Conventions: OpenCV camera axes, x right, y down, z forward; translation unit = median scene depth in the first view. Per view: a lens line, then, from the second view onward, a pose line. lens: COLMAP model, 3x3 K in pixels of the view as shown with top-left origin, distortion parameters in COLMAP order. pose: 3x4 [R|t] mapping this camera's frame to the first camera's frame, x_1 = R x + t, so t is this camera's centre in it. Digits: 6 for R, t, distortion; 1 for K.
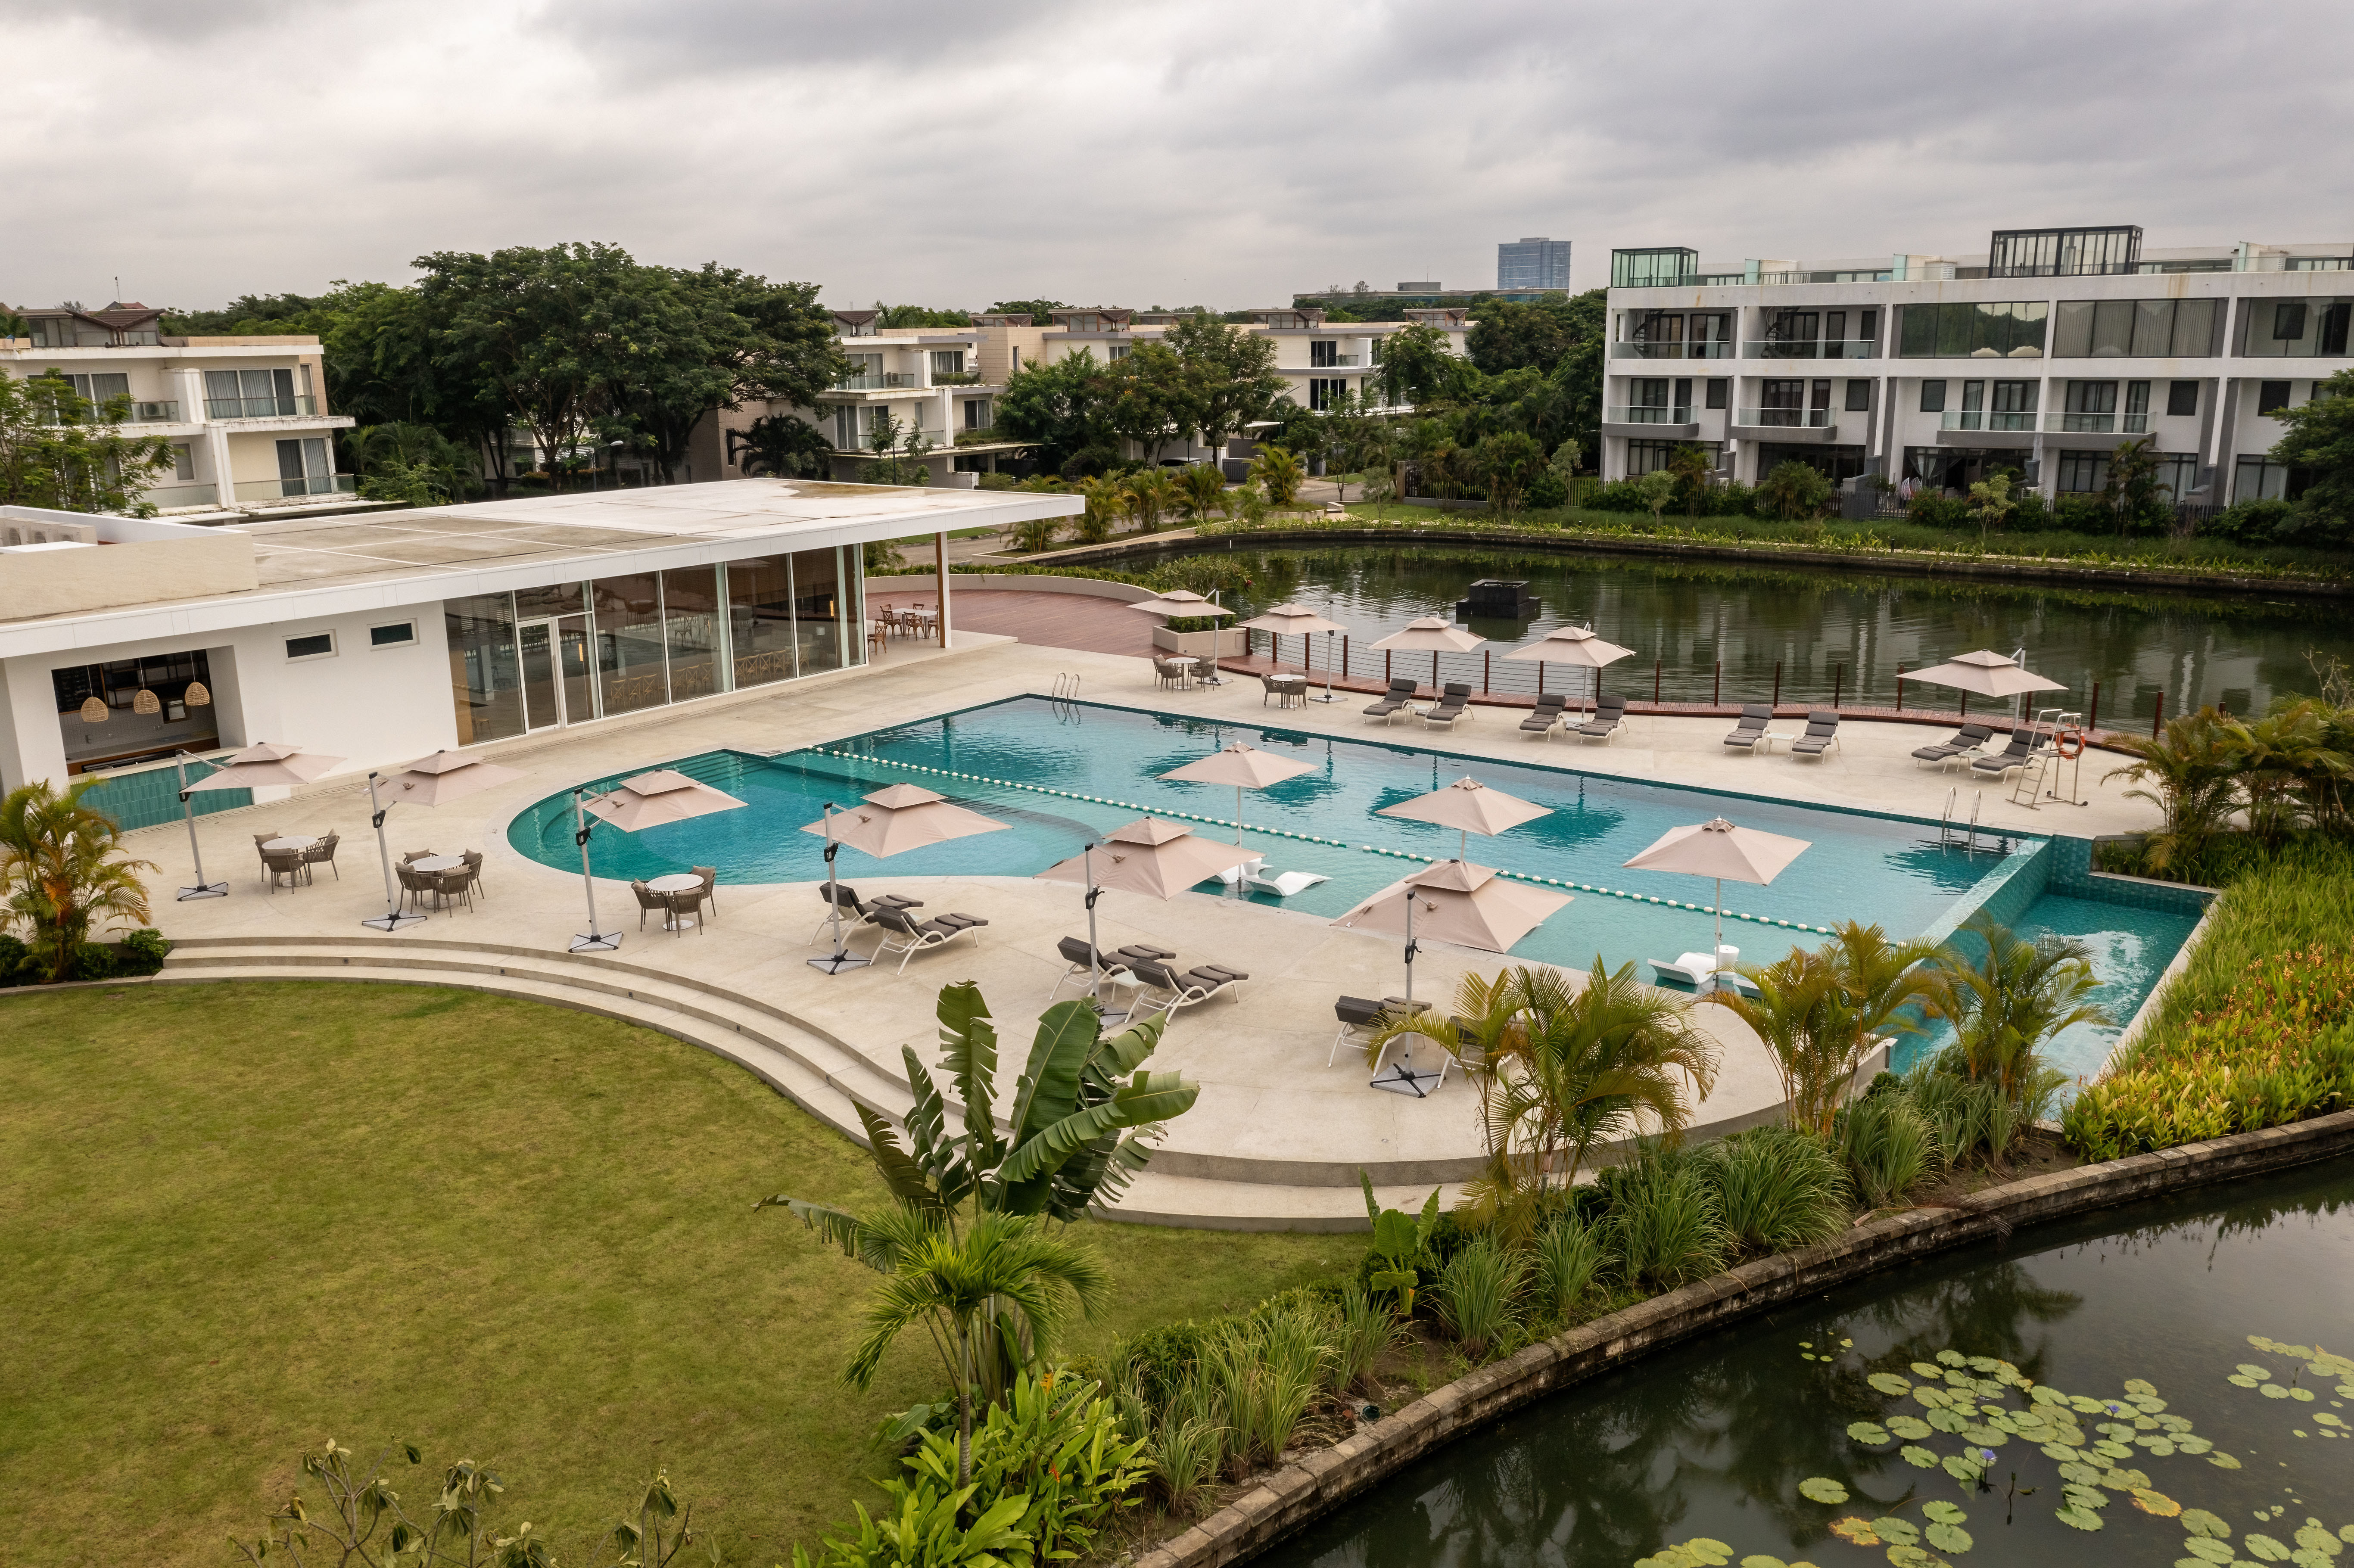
lens RADIAL K [[1843.4, 0, 1180.7], [0, 1843.4, 790.2], [0, 0, 1]] dist [-0.008051, 0.032129]
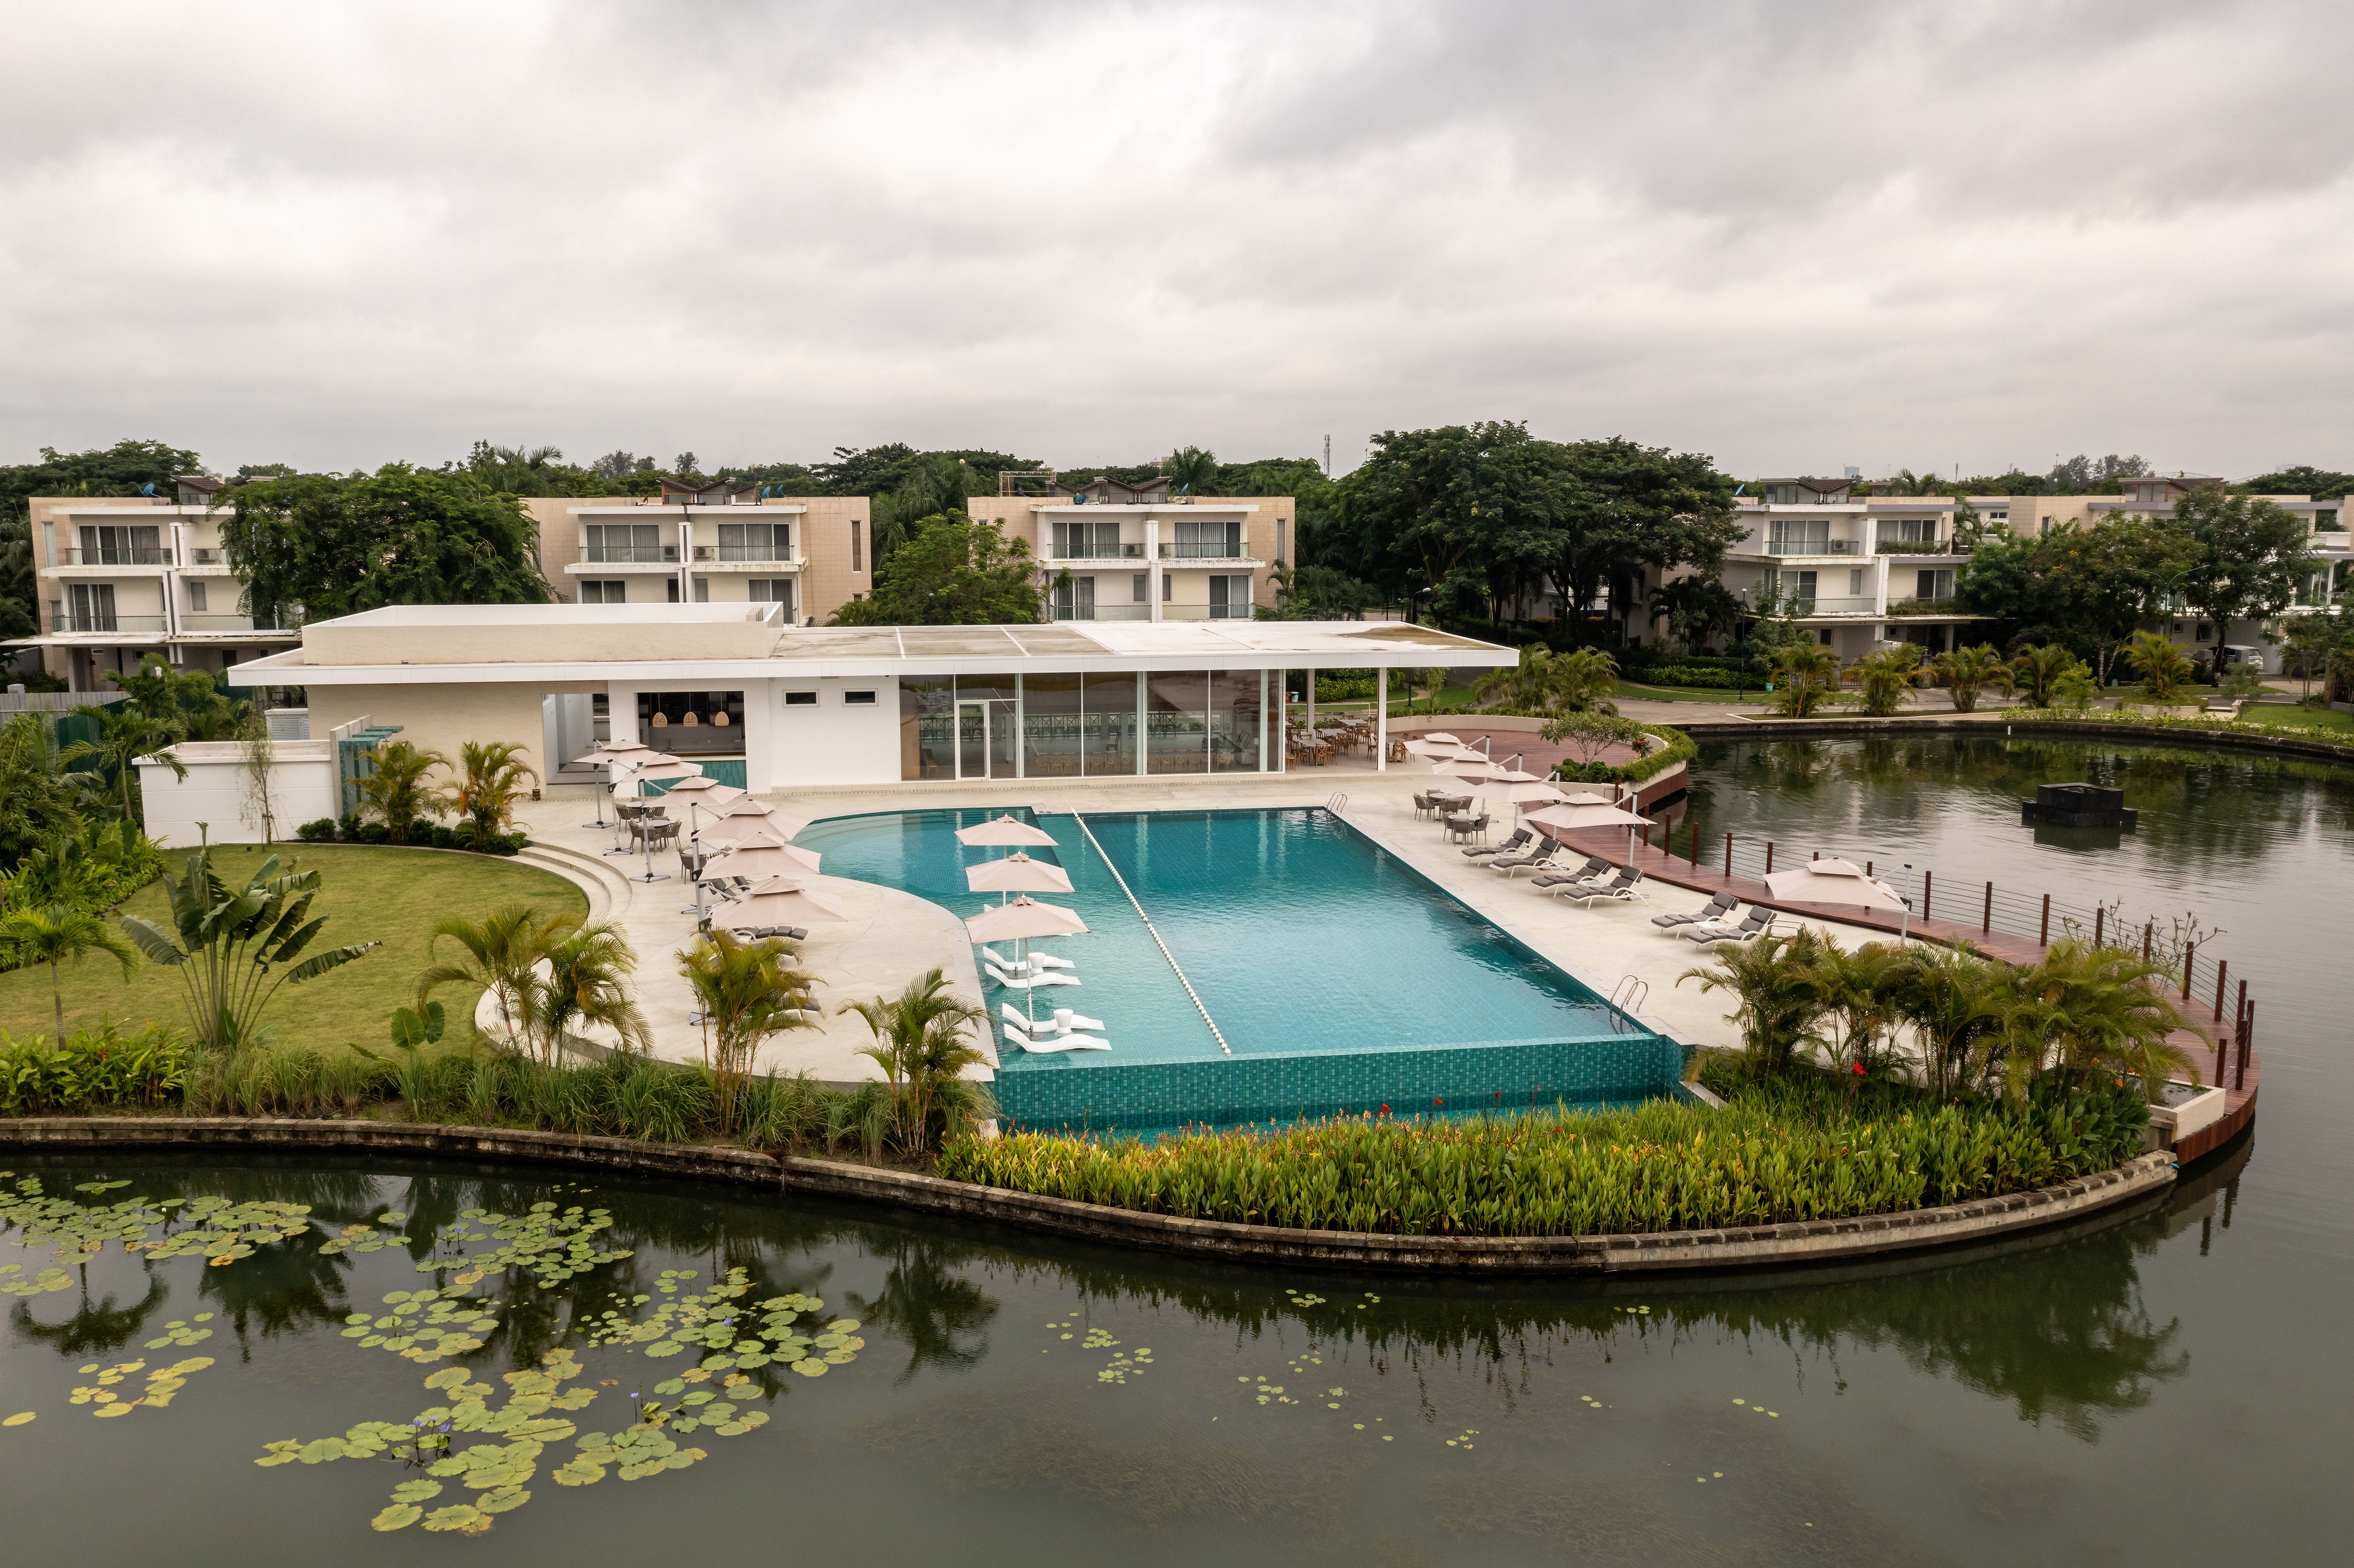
lens RADIAL K [[1860.9, 0, 1180.2], [0, 1860.9, 789.5], [0, 0, 1]] dist [-0.008290, 0.042293]
pose [[0.722535, 0.119881, -0.680861, 0.607743], [-0.177619, 0.983981, -0.015238, -0.027130], [0.668128, 0.131944, 0.732254, 0.070086]]
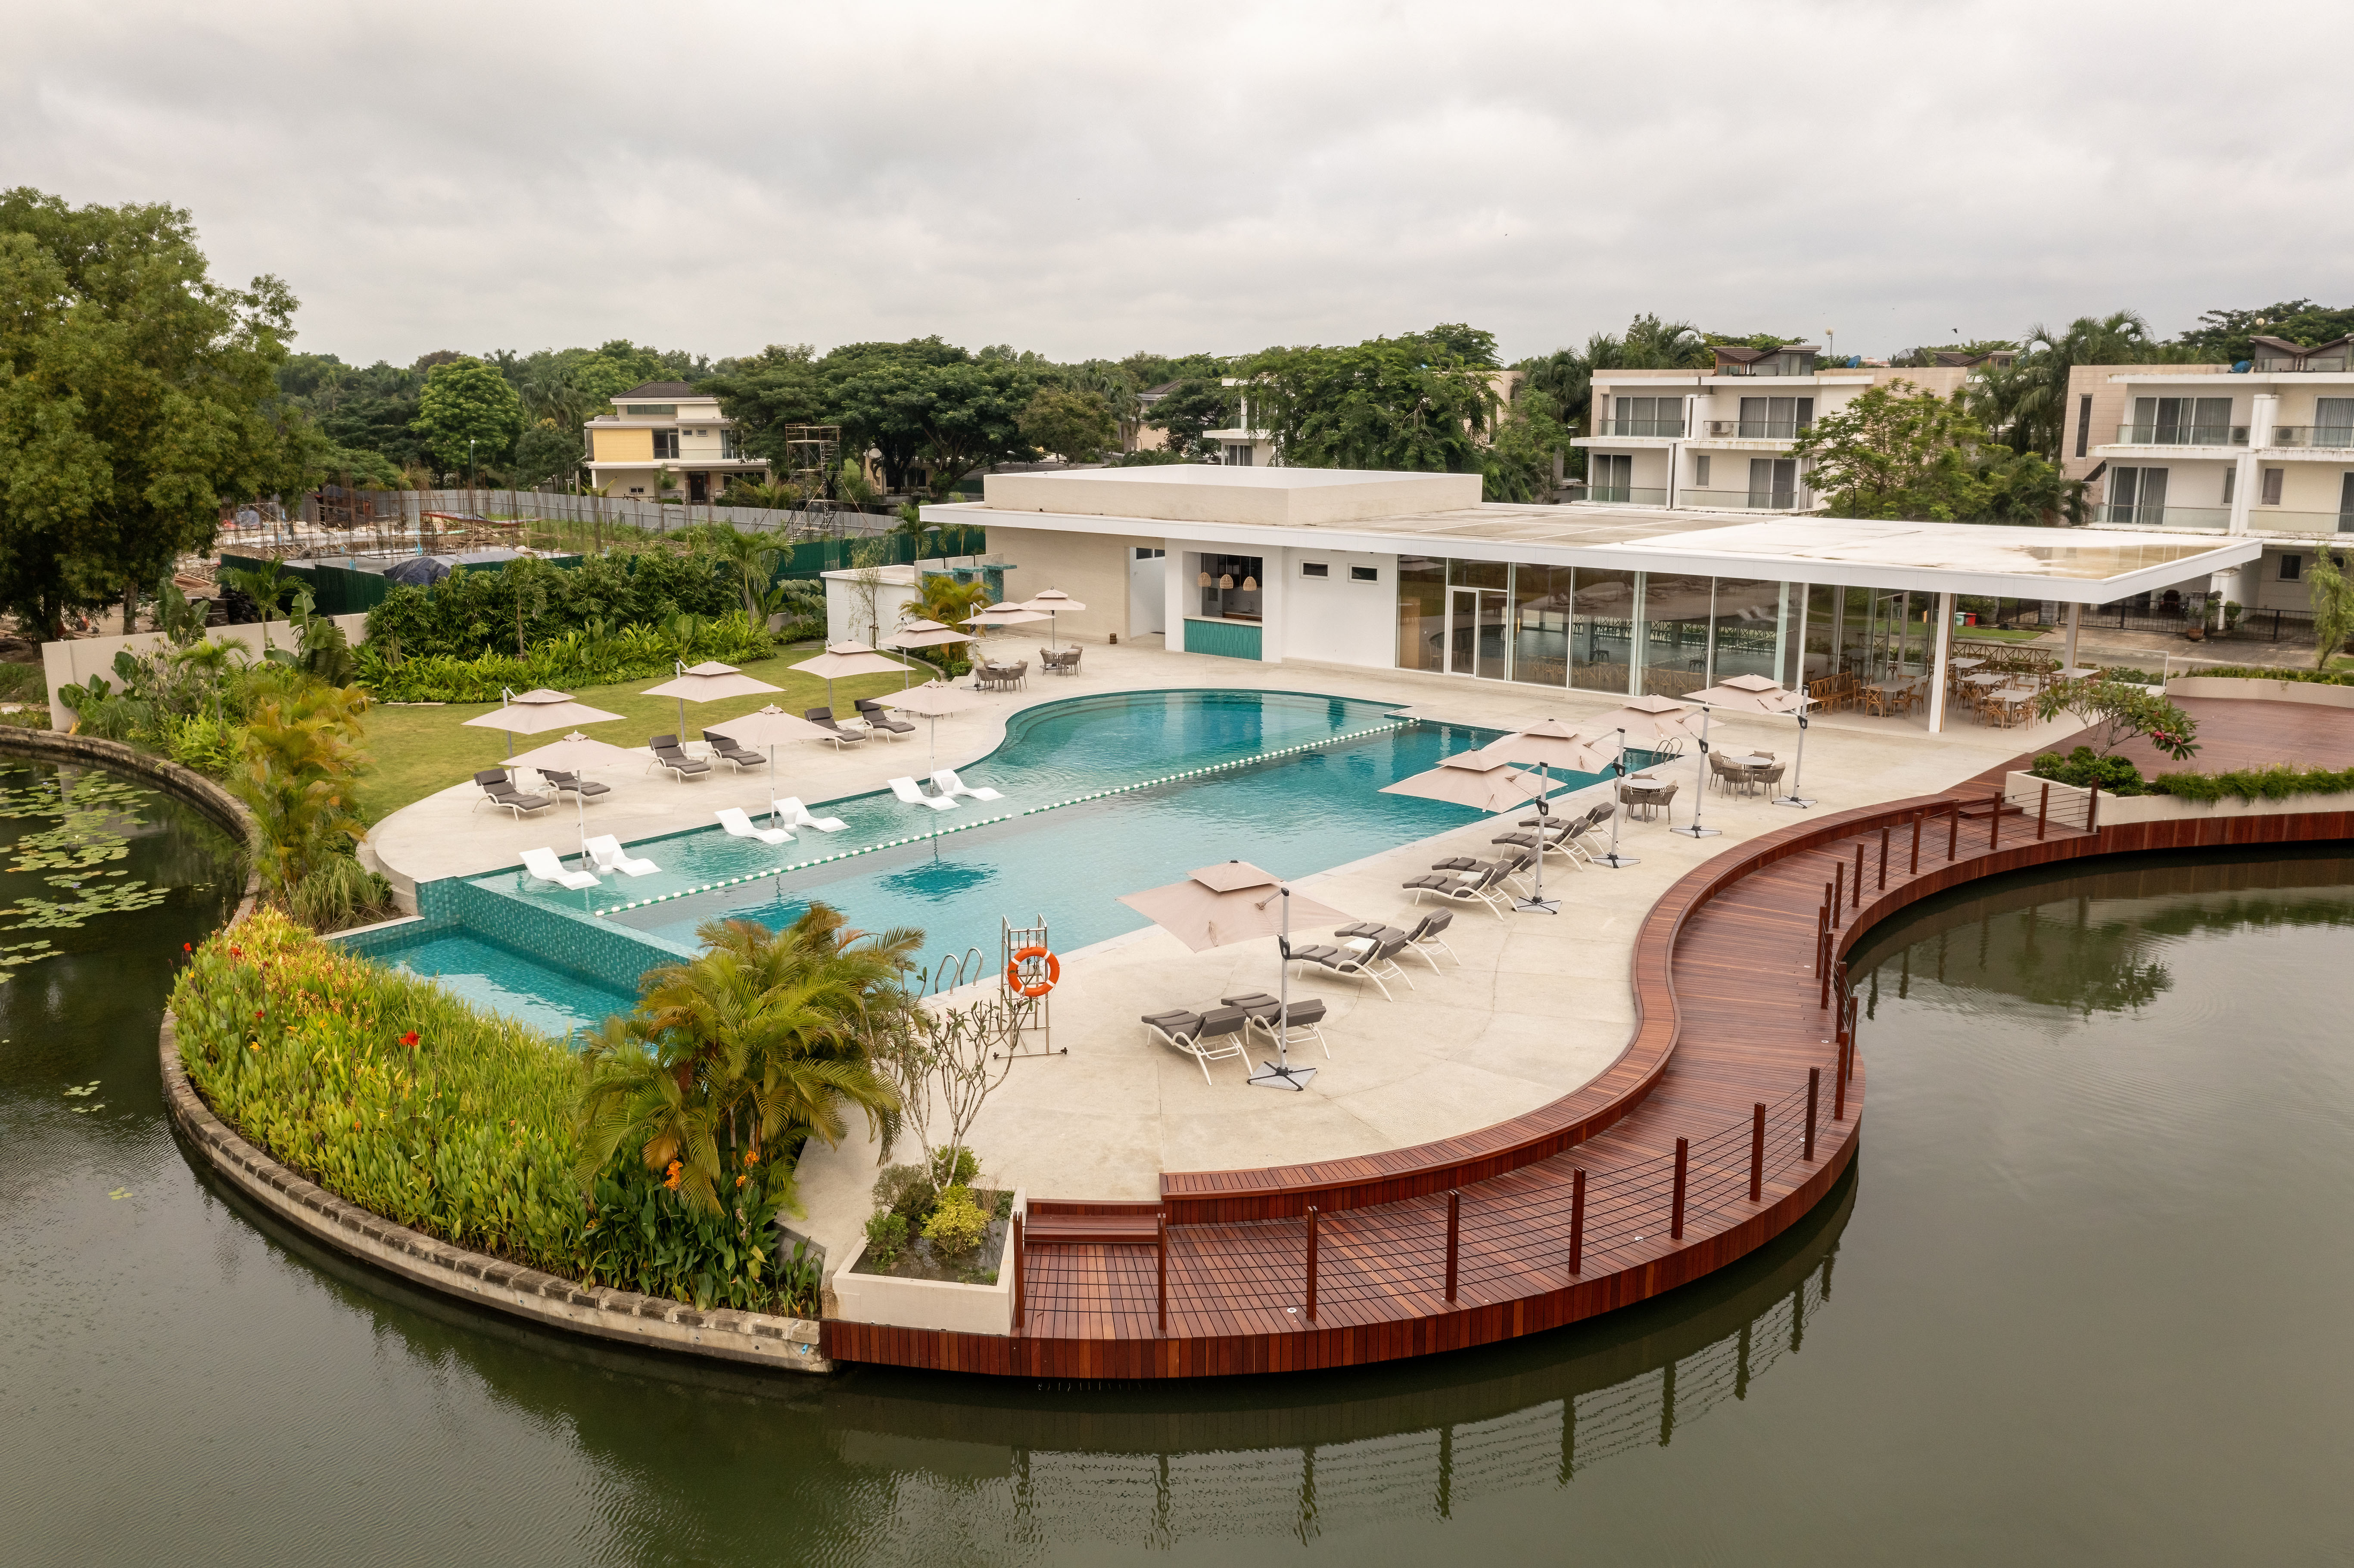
lens RADIAL K [[1860.9, 0, 1180.2], [0, 1860.9, 789.5], [0, 0, 1]] dist [-0.008290, 0.042293]
pose [[-0.075410, 0.226544, -0.971077, 0.777346], [-0.240831, 0.940883, 0.238202, -0.182302], [0.967633, 0.251829, -0.016393, 0.723259]]
